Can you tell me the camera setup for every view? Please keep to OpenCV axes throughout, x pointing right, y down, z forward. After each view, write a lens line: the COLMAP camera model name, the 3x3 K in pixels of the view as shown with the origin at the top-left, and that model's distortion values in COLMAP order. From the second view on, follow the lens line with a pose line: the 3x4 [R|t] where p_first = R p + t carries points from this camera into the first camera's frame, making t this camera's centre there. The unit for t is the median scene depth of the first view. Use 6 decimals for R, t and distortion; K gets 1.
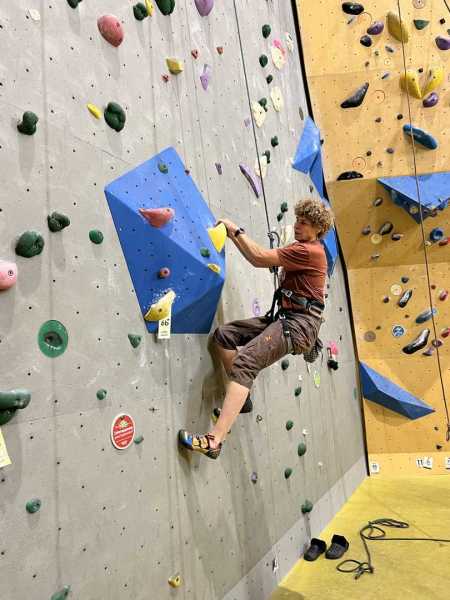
lens RADIAL K [[460.5, 0, 225.9], [0, 460.5, 281.2], [0, 0, 1]] dist [0.006474, -0.000958]
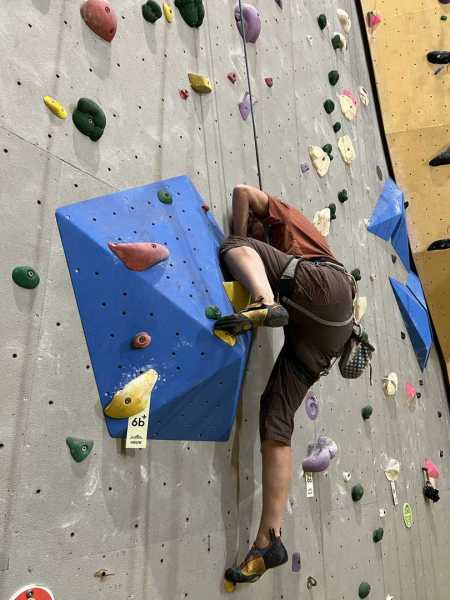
lens RADIAL K [[456.8, 0, 225.0], [0, 456.8, 300.0], [0, 0, 1]] dist [0.051195, -0.065703]
pose [[0.982911, 0.003893, -0.184039, 0.081874], [-0.034369, 0.986077, -0.162697, 0.021845], [0.180843, 0.166242, 0.969360, 0.340099]]
